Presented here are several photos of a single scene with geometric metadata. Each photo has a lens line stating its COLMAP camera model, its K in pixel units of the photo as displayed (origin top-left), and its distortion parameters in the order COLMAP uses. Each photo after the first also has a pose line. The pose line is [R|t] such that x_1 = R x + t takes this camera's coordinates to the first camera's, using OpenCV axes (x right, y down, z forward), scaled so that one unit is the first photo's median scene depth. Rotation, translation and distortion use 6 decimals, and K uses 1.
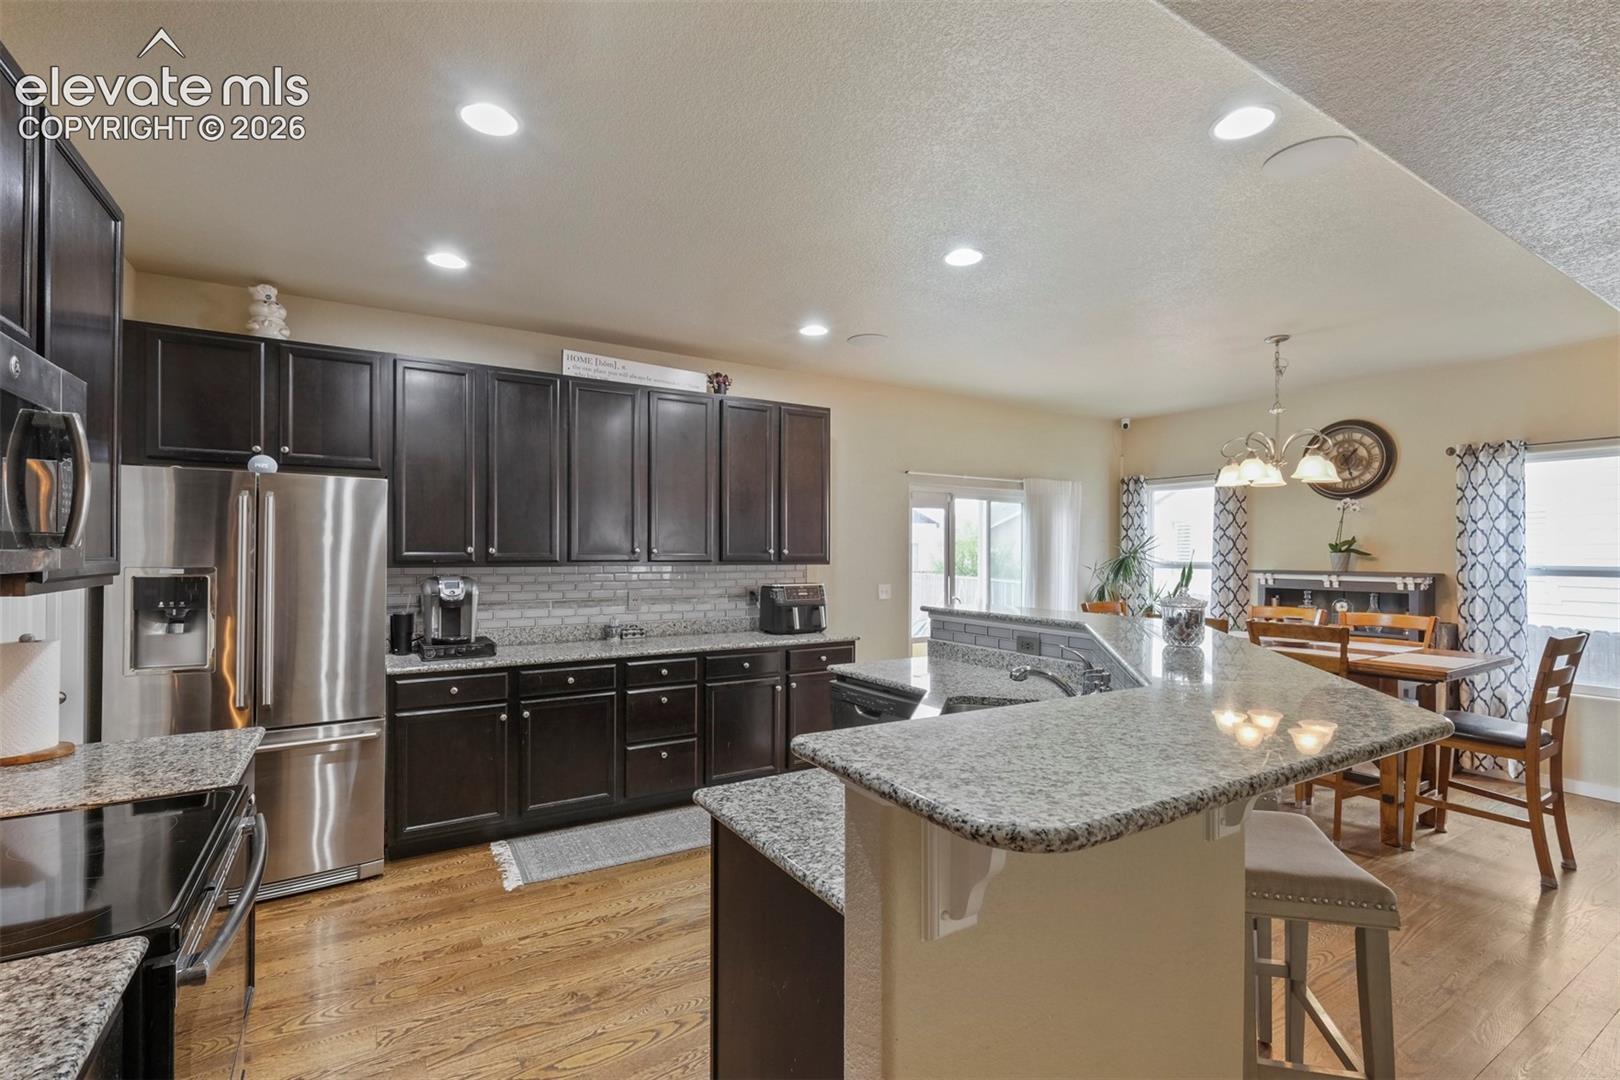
lens RADIAL K [[735.1, 0, 804.9], [0, 735.1, 546.4], [0, 0, 1]] dist [0.008284, -0.000067]
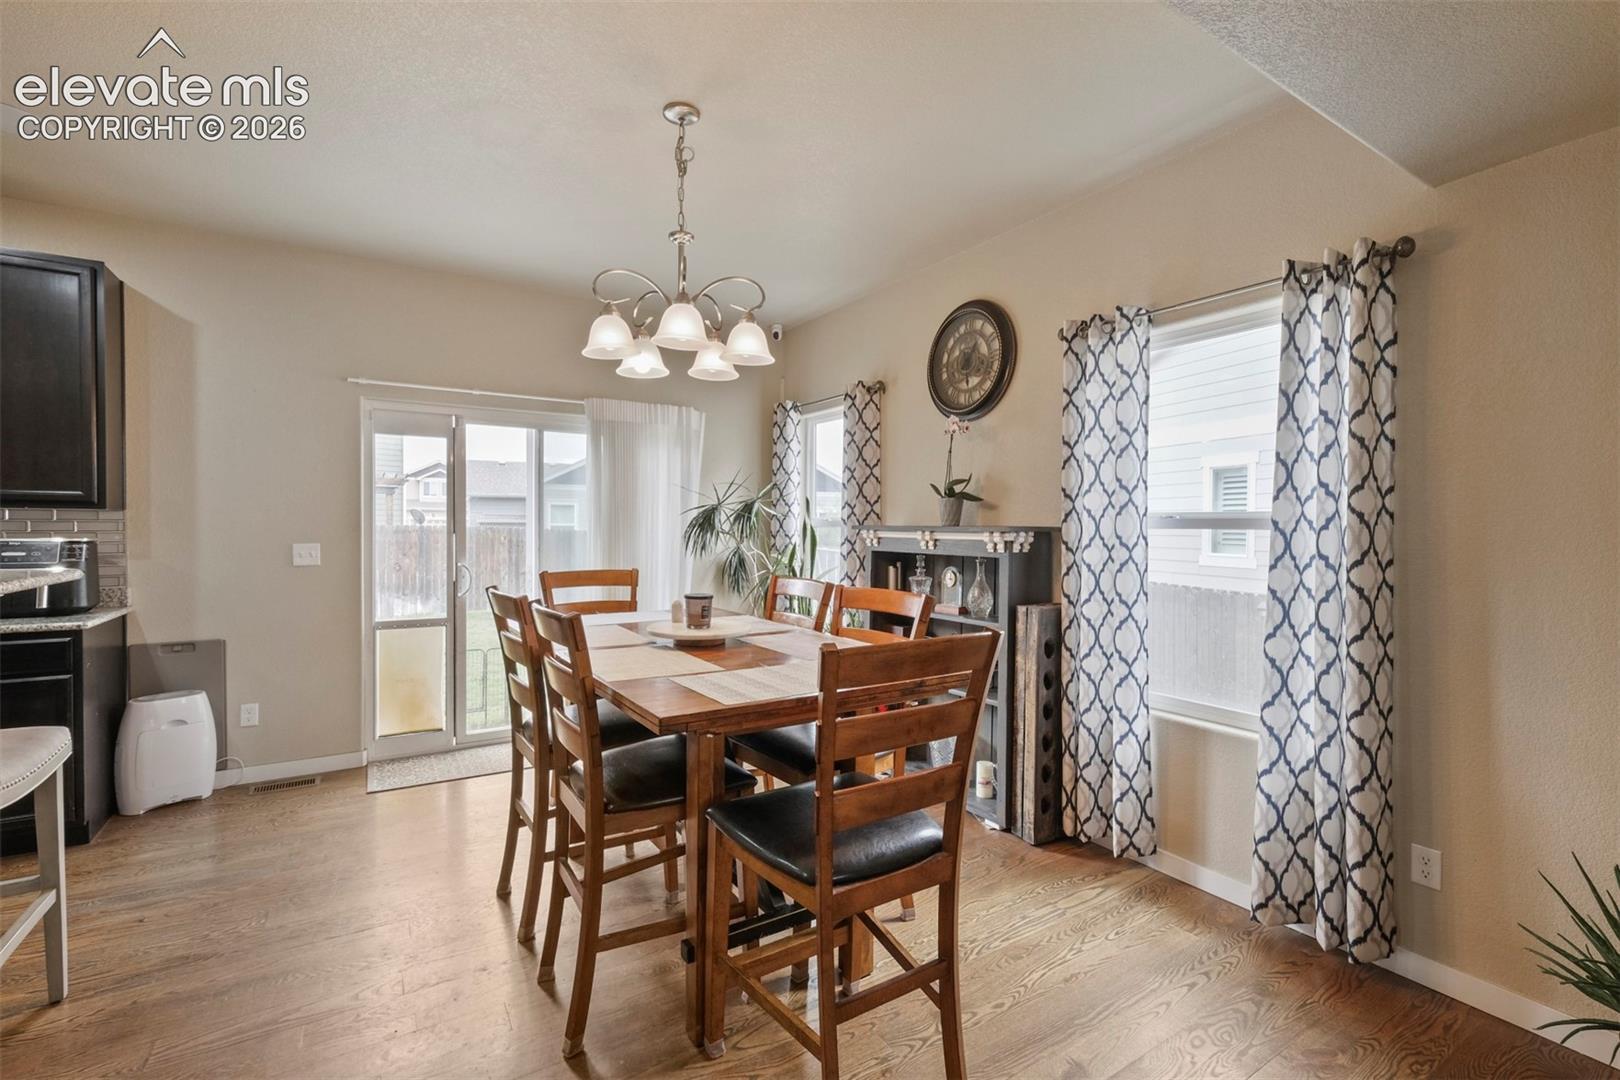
lens RADIAL K [[709.8, 0, 808.2], [0, 709.8, 532.5], [0, 0, 1]] dist [-0.001251, -0.000195]
pose [[0.999966, 0.003546, 0.007412, 0.598725], [-0.003675, 0.999842, 0.017401, 0.029466], [-0.007349, -0.017428, 0.999821, 0.359708]]
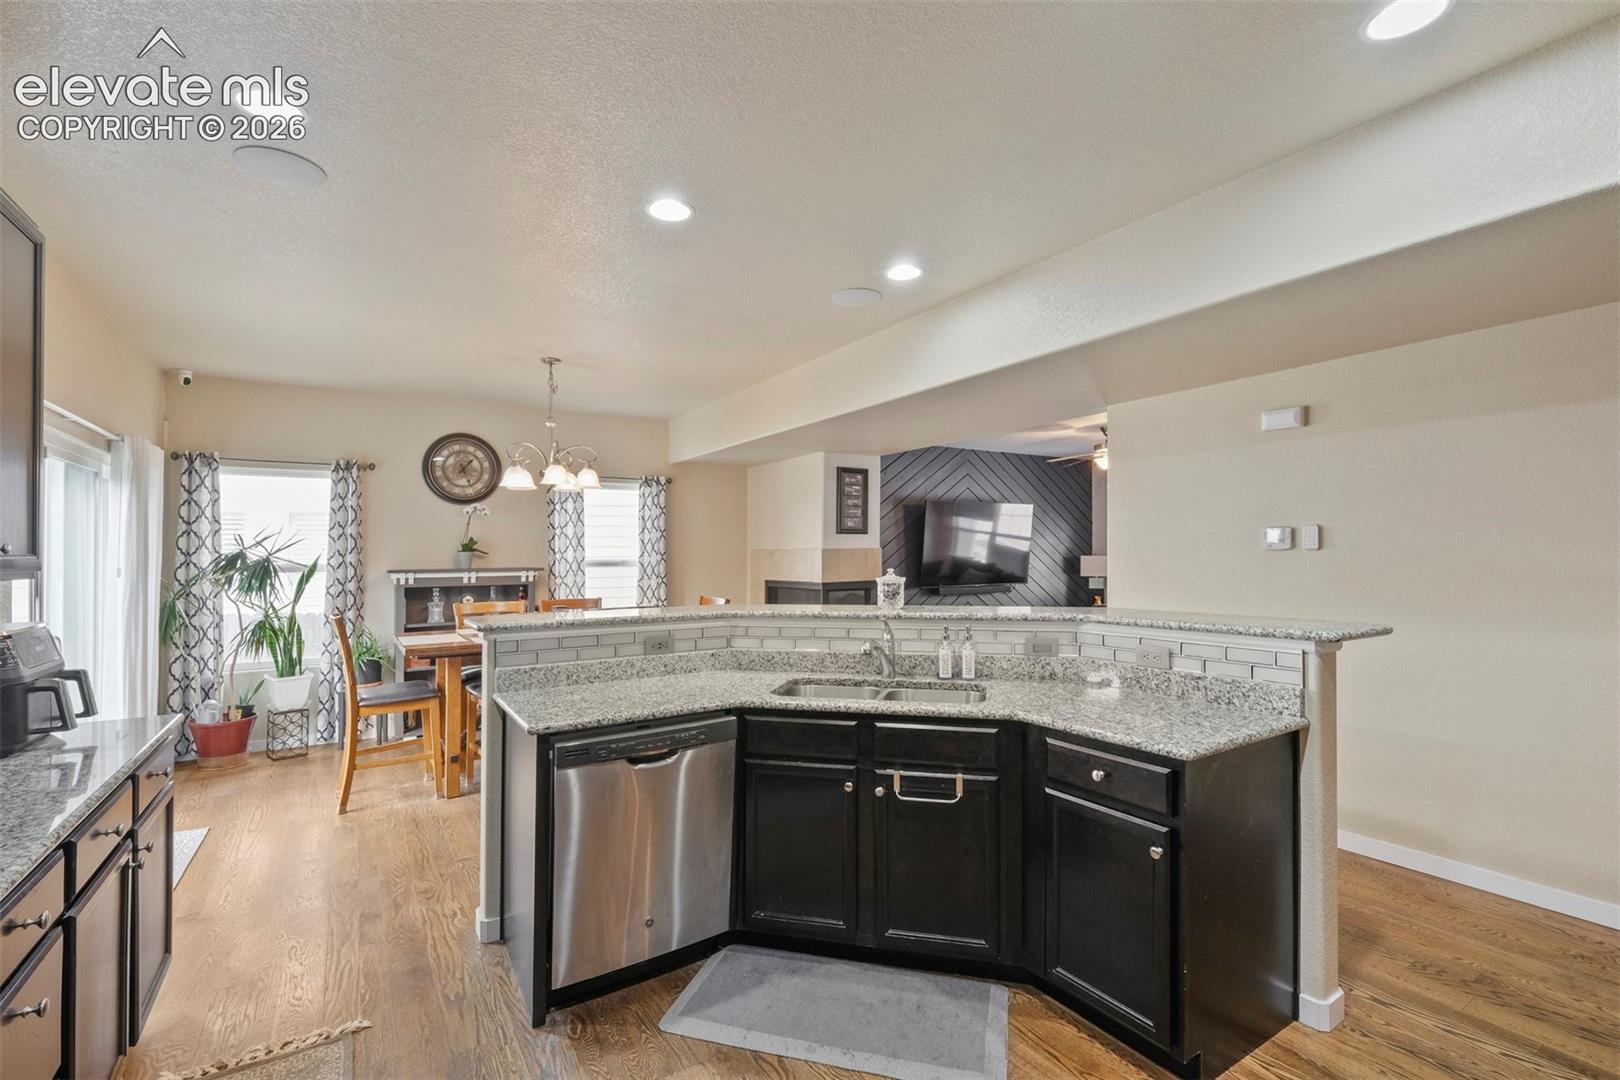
lens RADIAL K [[735.1, 0, 804.9], [0, 735.1, 546.4], [0, 0, 1]] dist [0.008284, -0.000067]
pose [[0.000868, 0.006147, 0.999981, -0.388808], [0.001113, 0.999980, -0.006148, 0.008104], [-0.999999, 0.001118, 0.000862, 0.494283]]
